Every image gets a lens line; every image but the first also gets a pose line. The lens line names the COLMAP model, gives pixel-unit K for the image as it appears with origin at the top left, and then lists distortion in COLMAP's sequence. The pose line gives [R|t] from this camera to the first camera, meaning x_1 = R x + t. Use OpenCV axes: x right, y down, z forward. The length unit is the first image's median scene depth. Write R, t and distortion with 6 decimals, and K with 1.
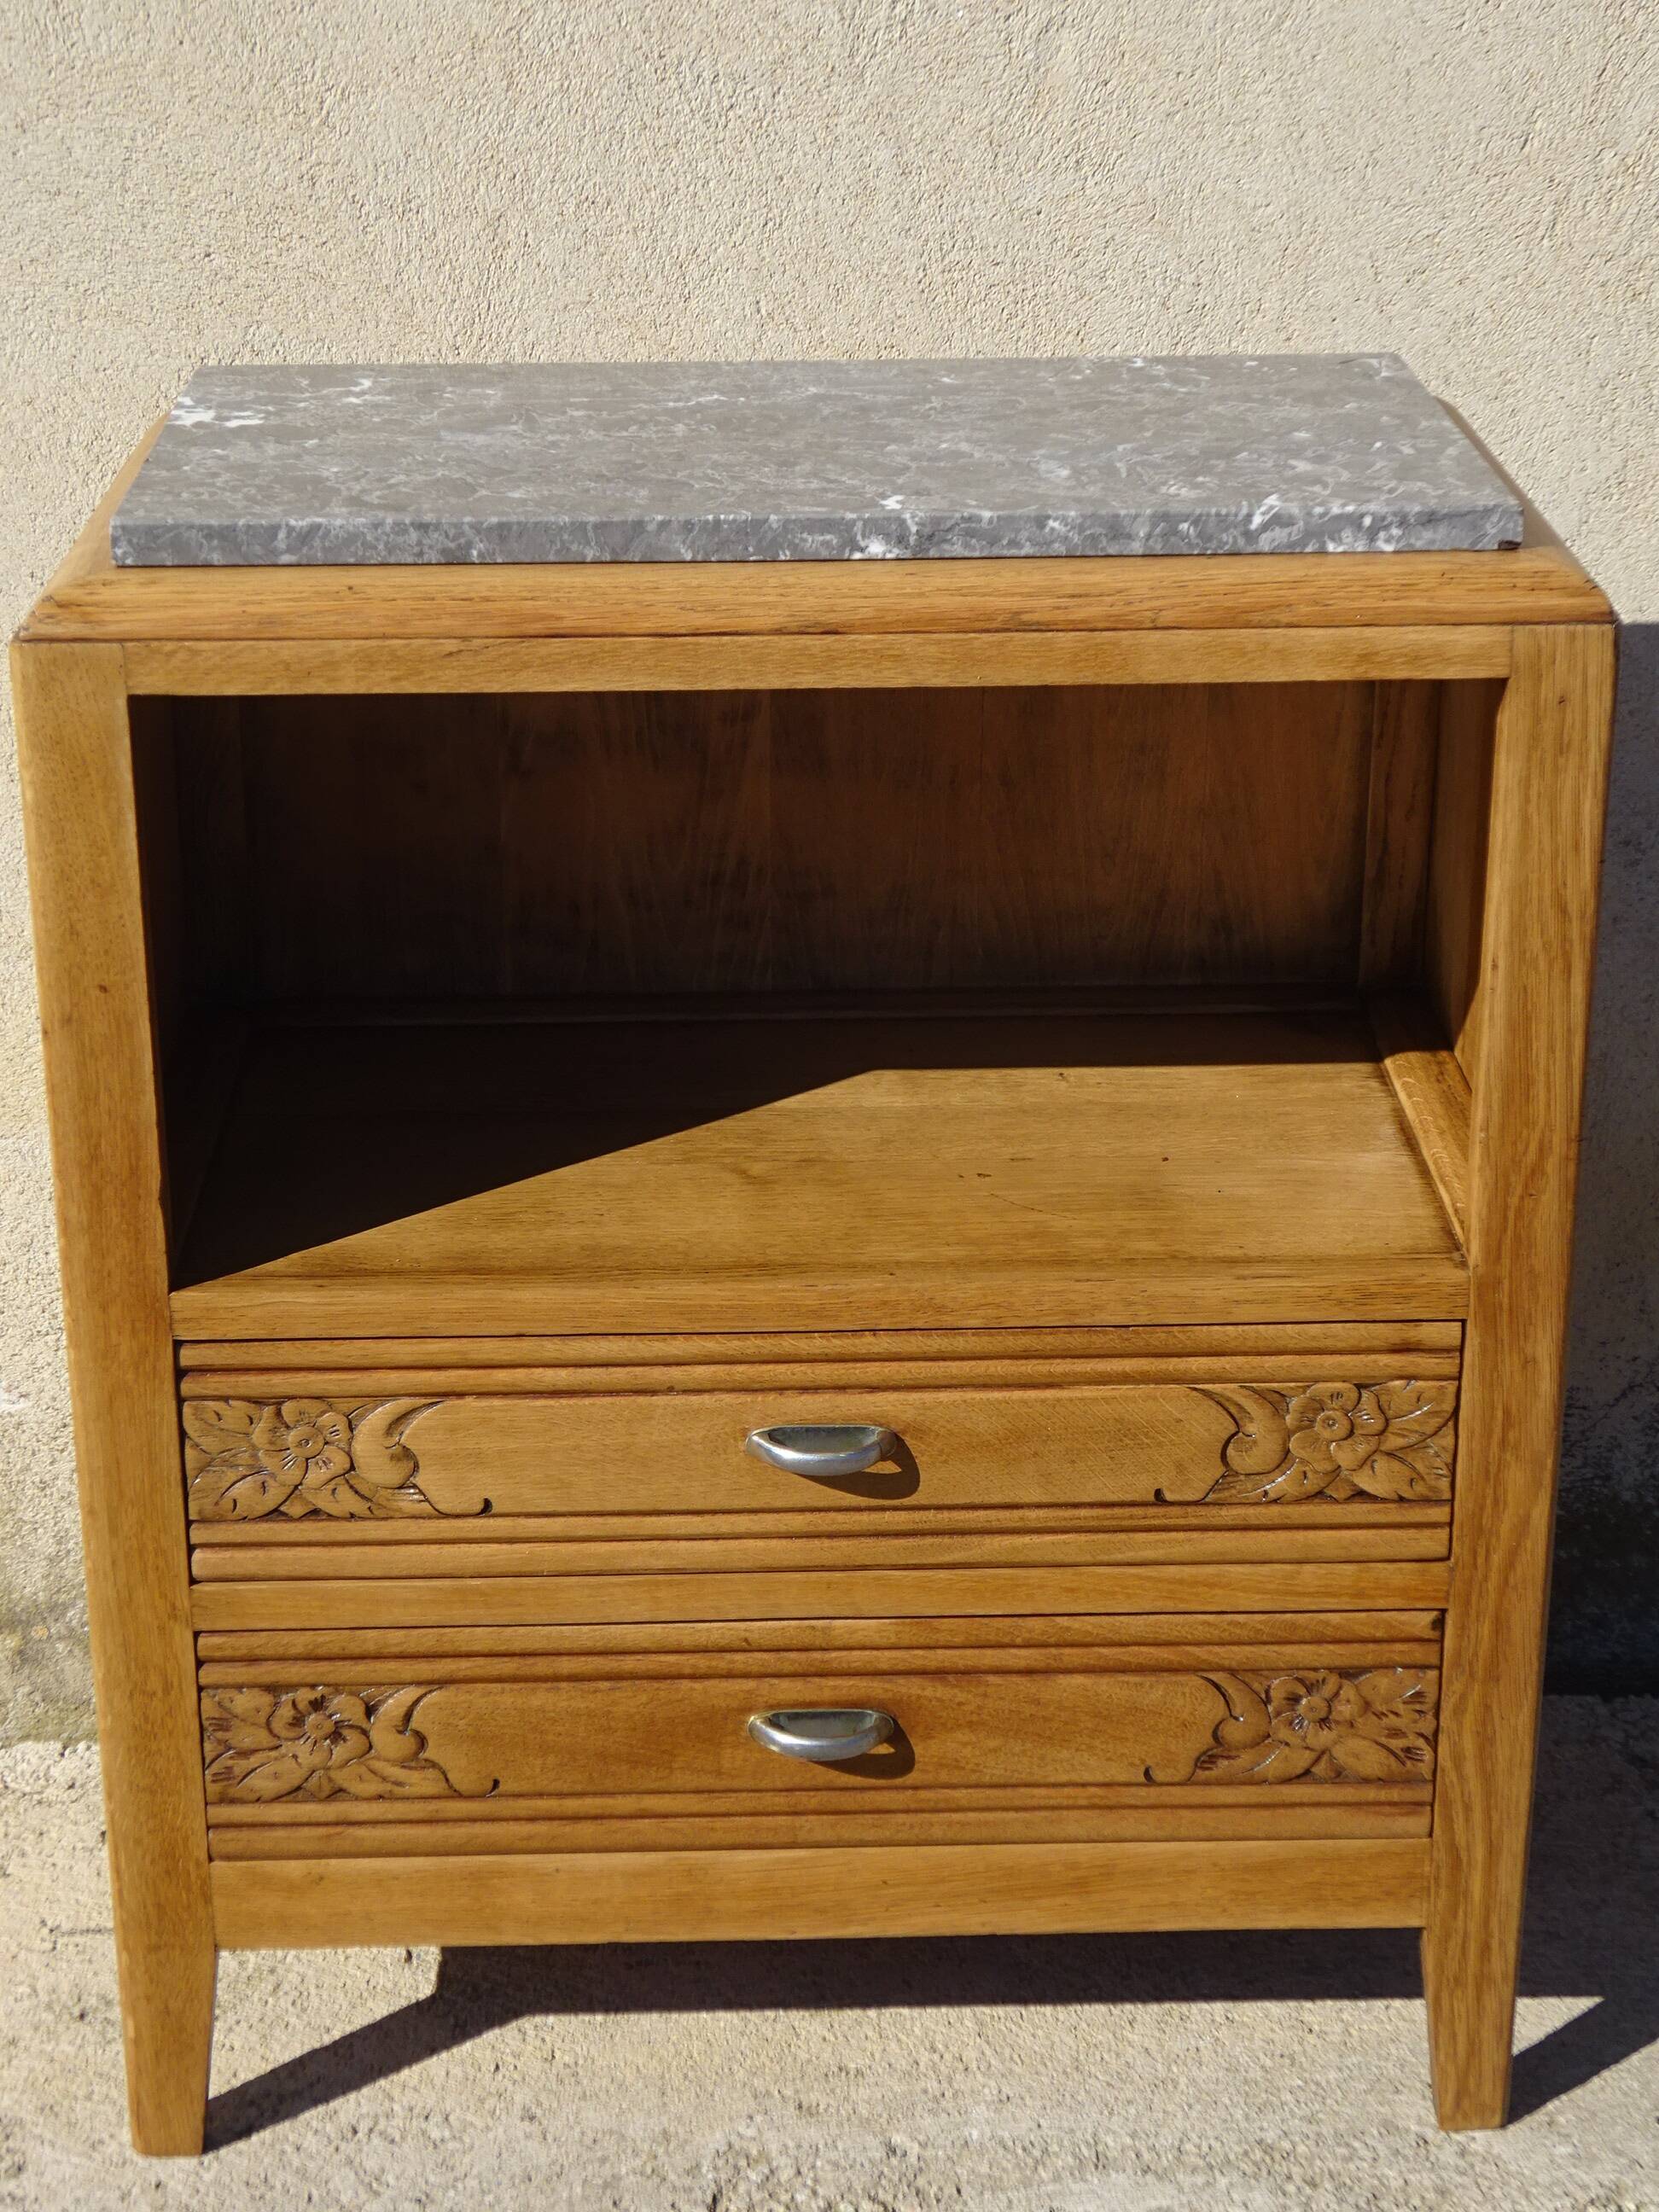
lens RADIAL K [[3974.2, 0, 819.8], [0, 3974.2, 1098.4], [0, 0, 1]] dist [0.041897, -0.192437]
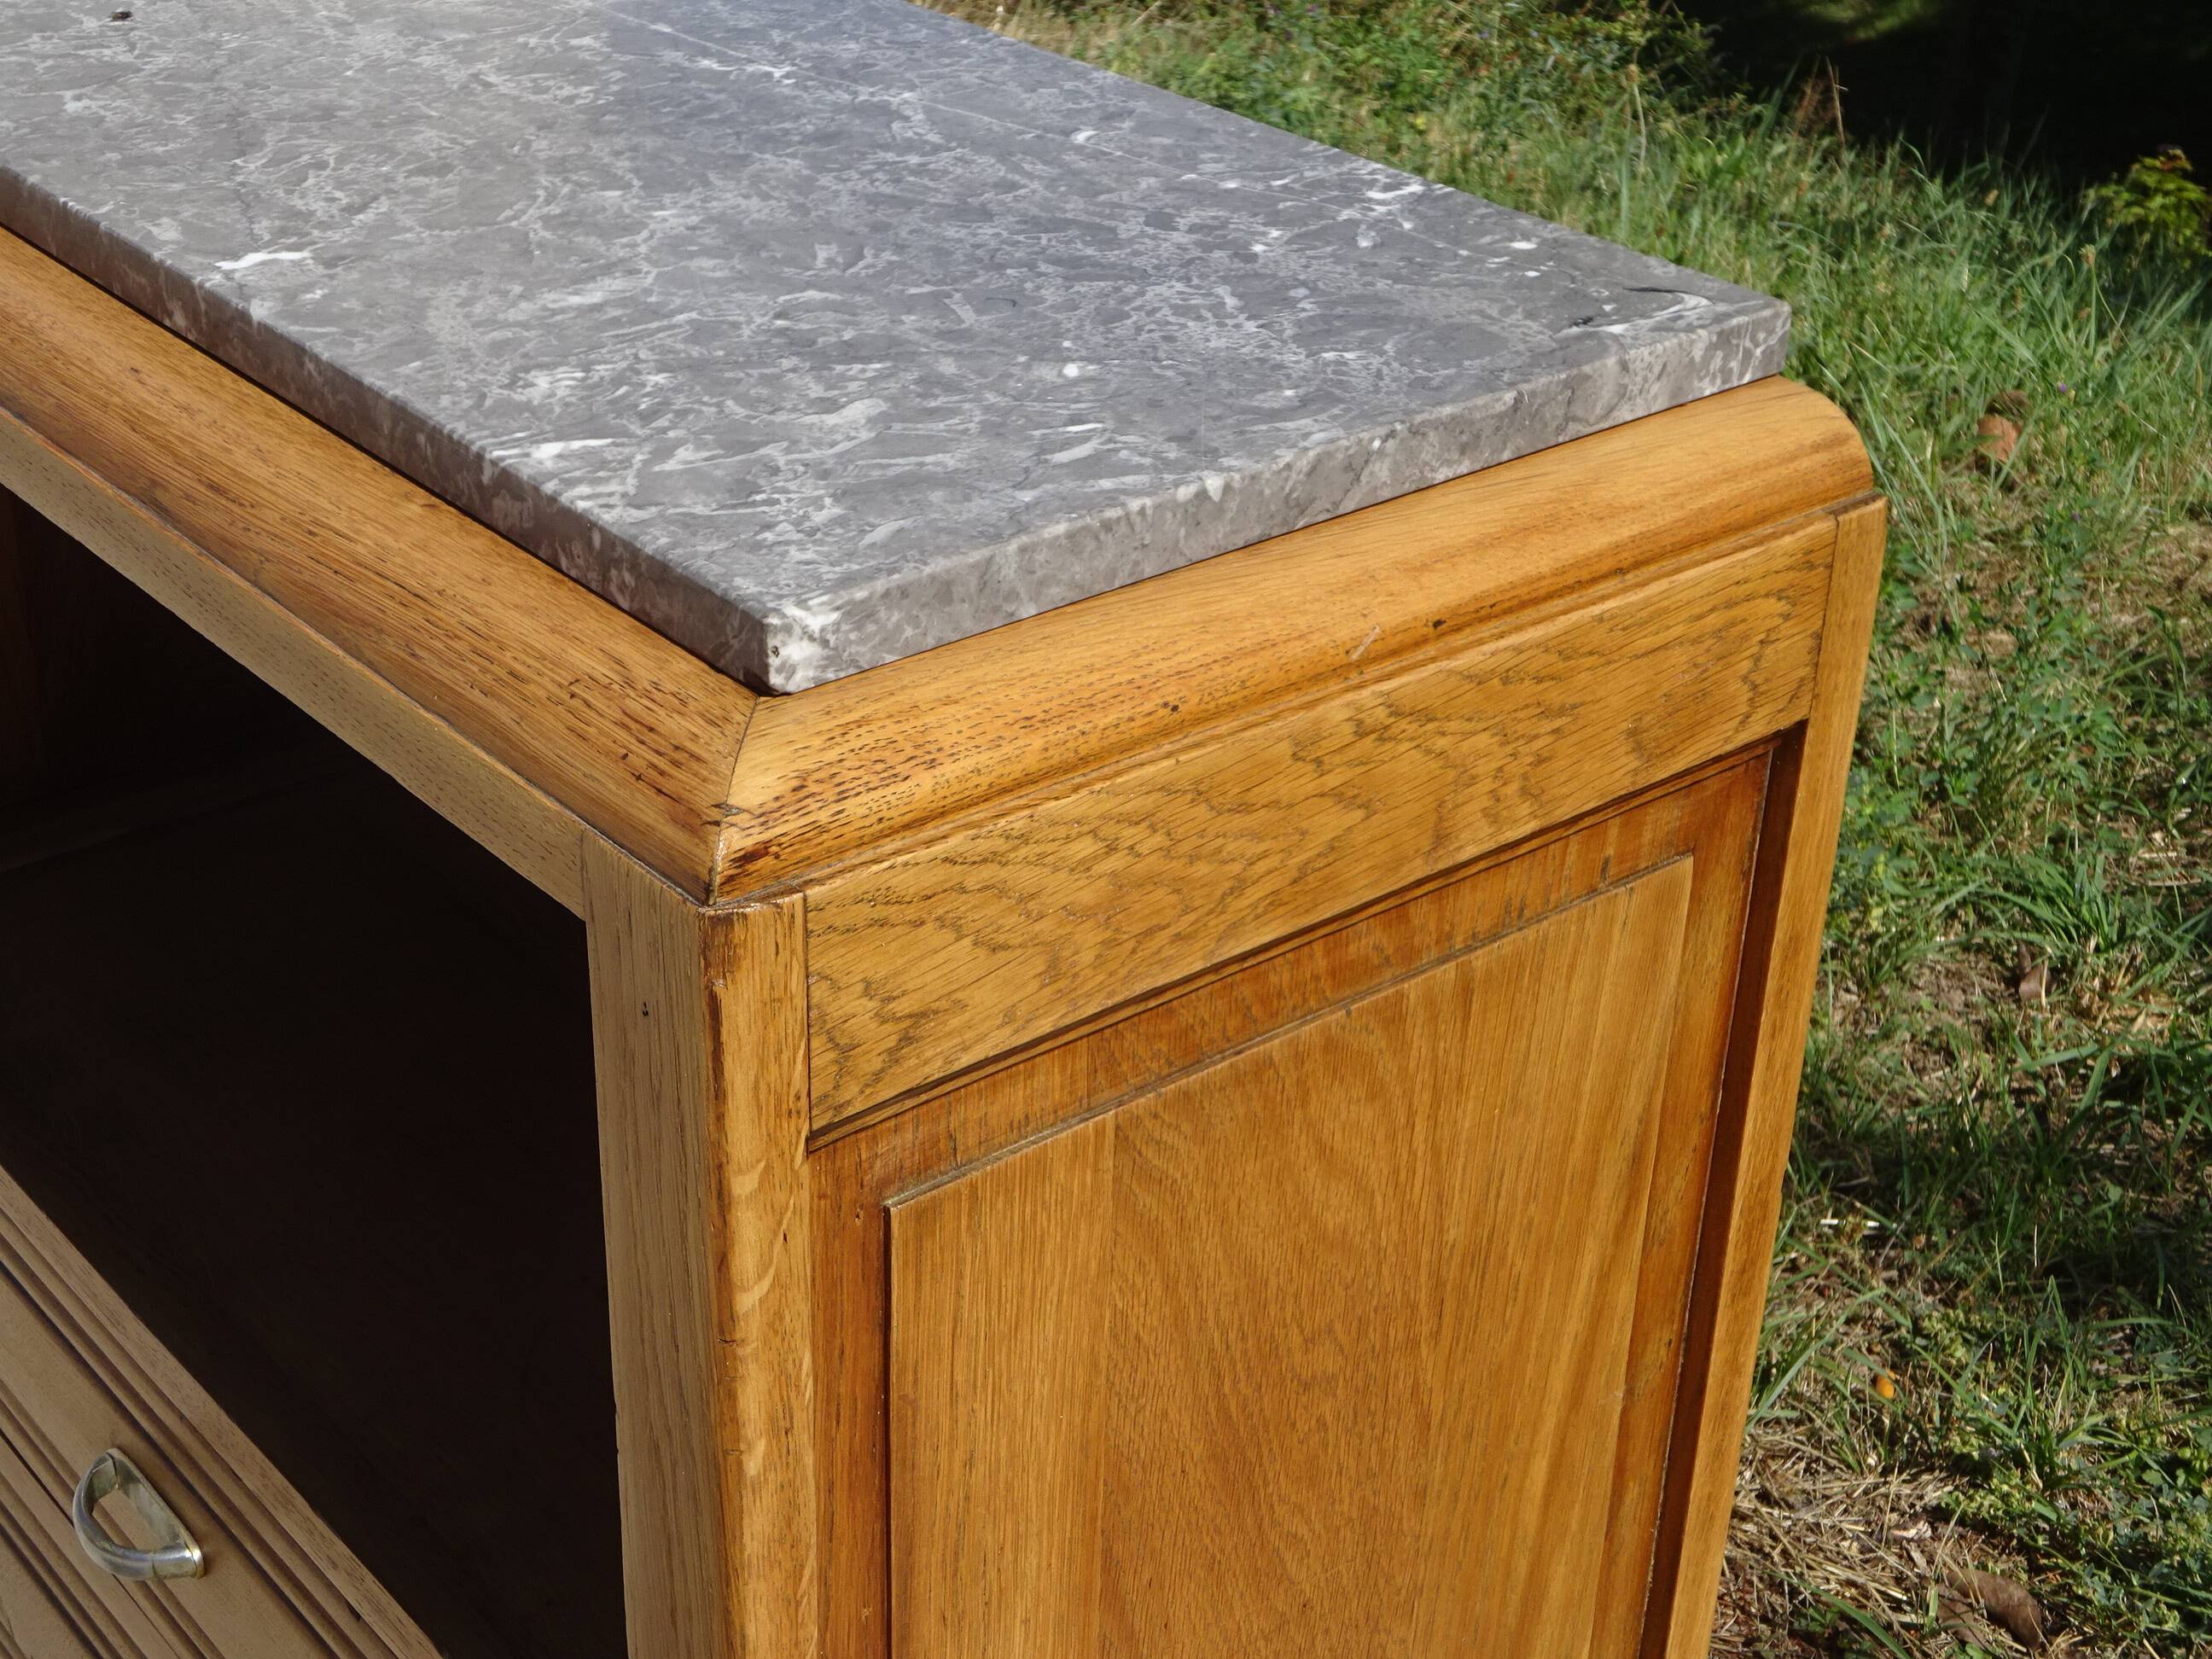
lens RADIAL K [[3170.4, 0, 1103.4], [0, 3170.4, 806.7], [0, 0, 1]] dist [0.024988, 0.038596]
pose [[0.611754, 0.388864, -0.688870, 0.446797], [-0.316897, 0.918373, 0.236996, -0.217628], [0.724799, 0.073318, 0.685048, 0.719757]]
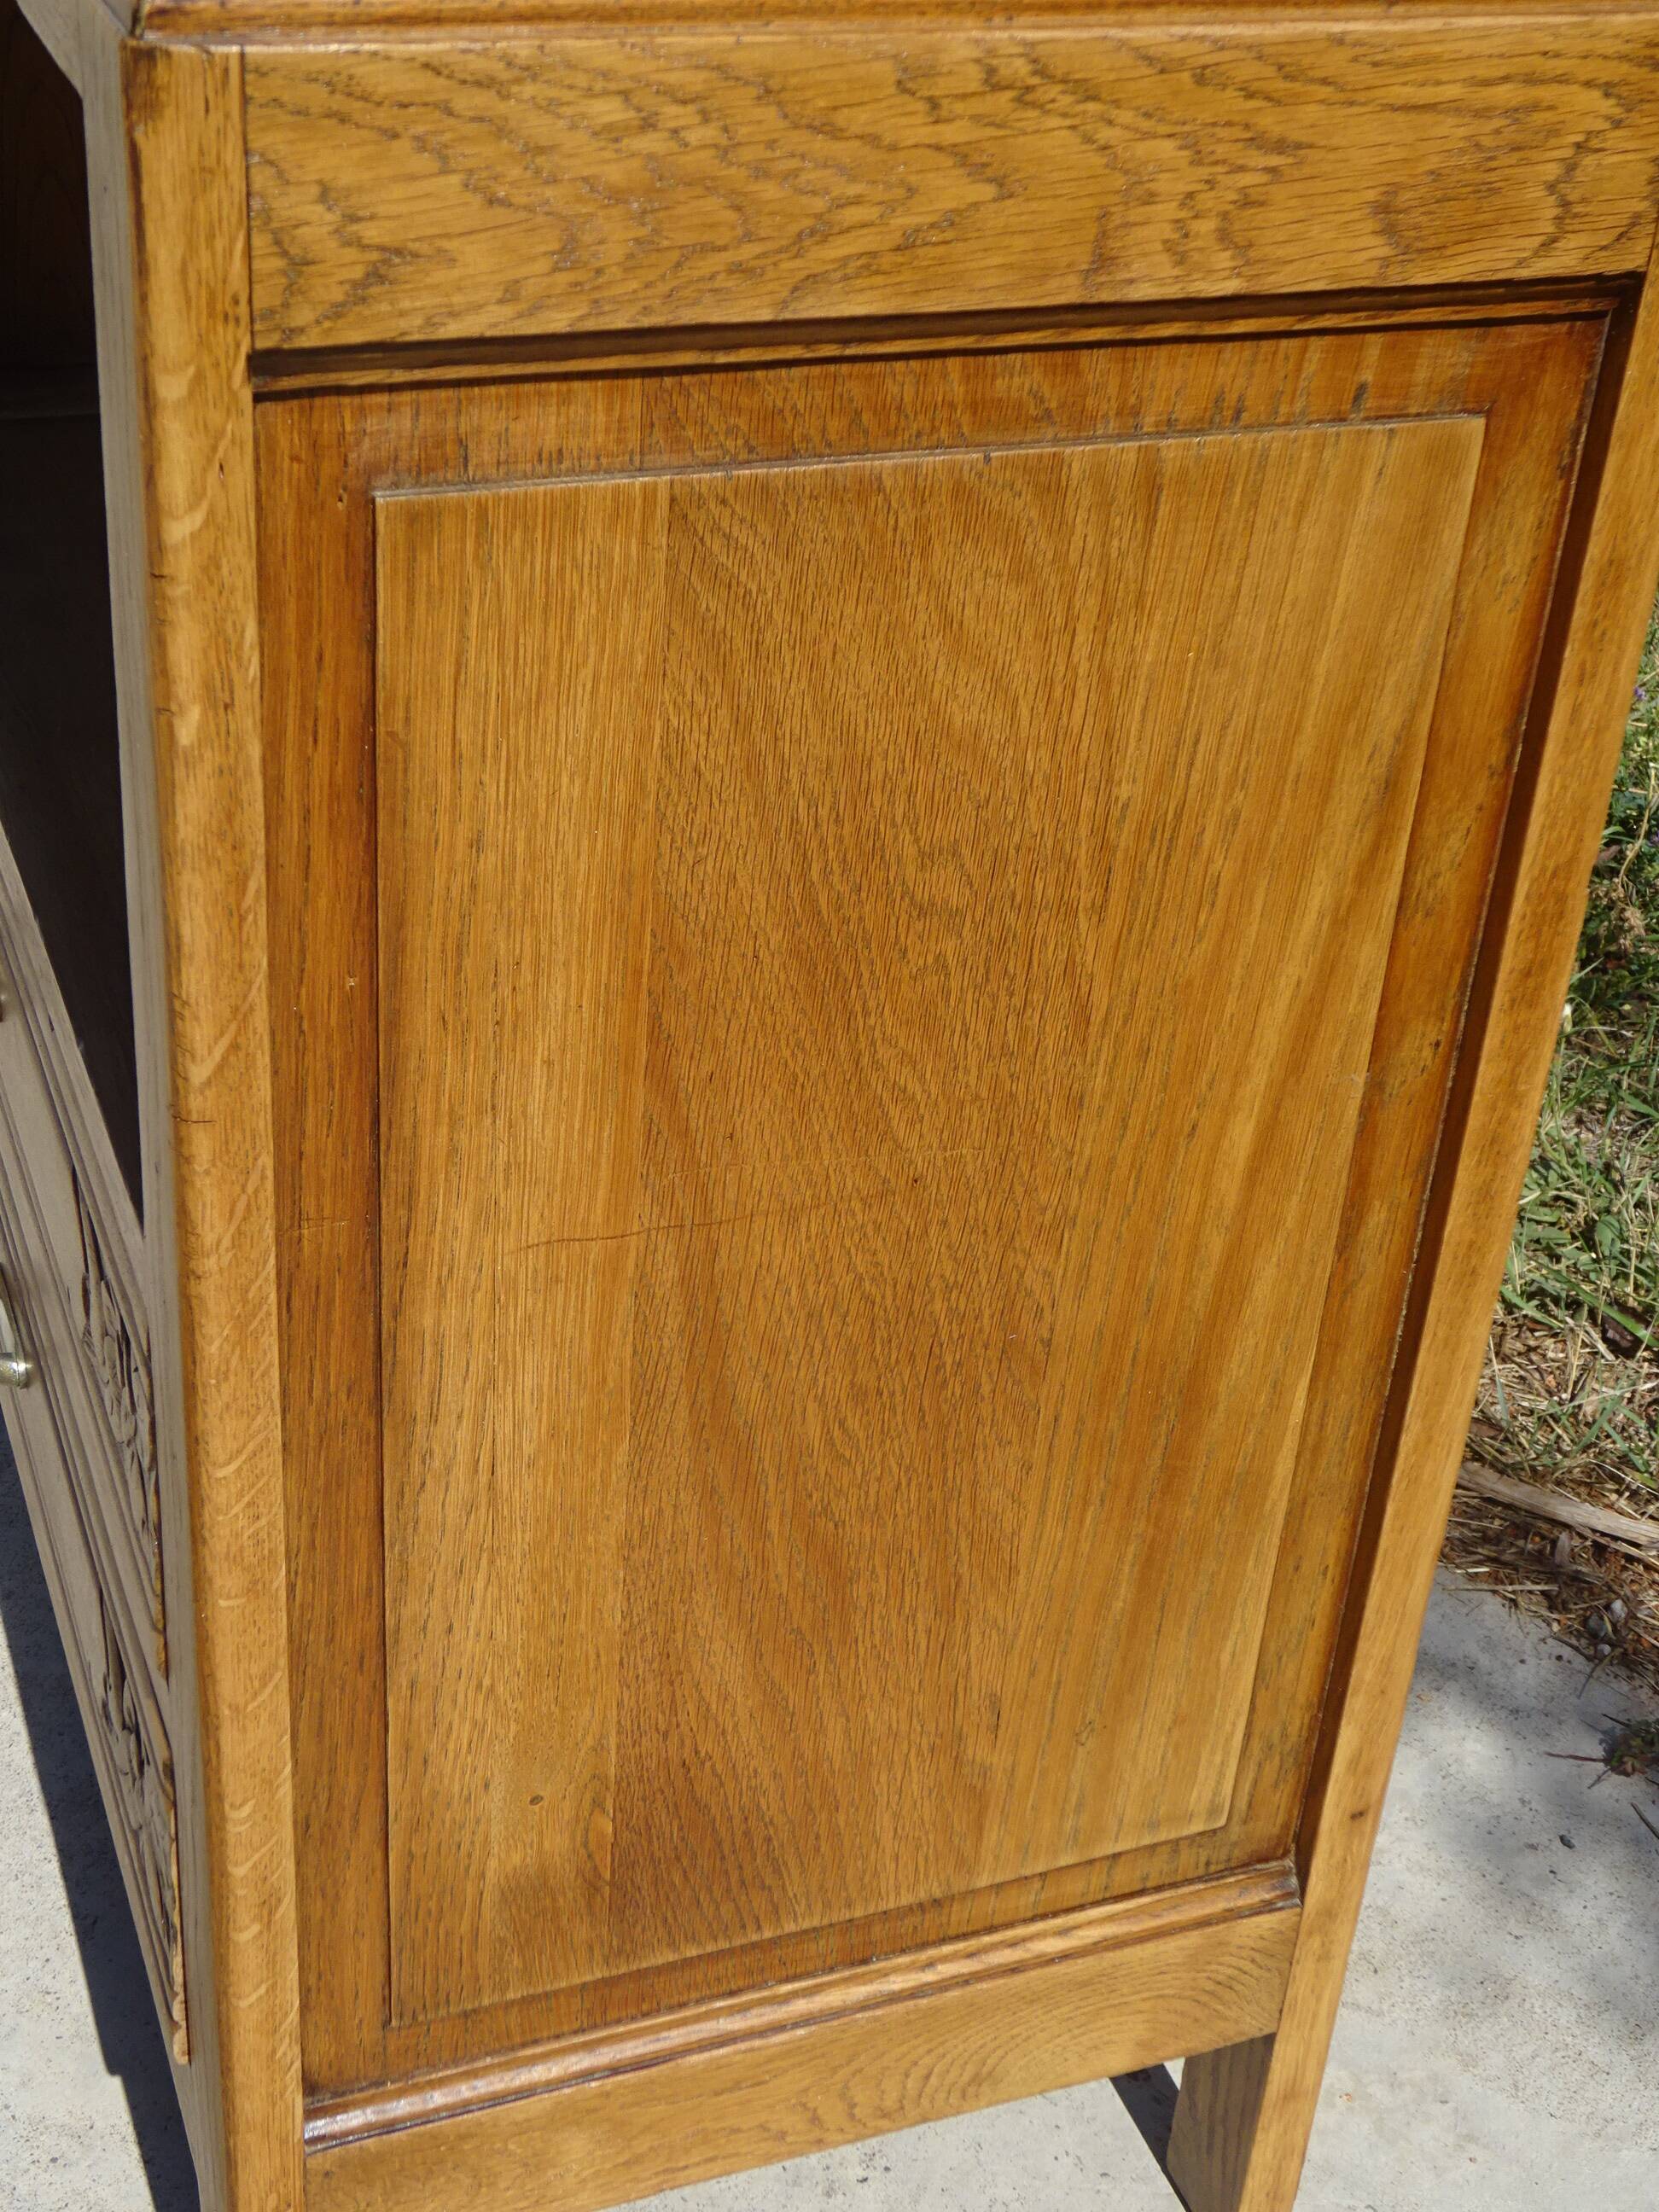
lens RADIAL K [[3176.3, 0, 836.6], [0, 3176.3, 1106.3], [0, 0, 1]] dist [0.006315, 0.078819]
pose [[0.325101, 0.515500, -0.792823, 0.524439], [-0.413470, 0.831469, 0.371082, -0.171149], [0.850501, 0.207169, 0.483456, 0.853853]]
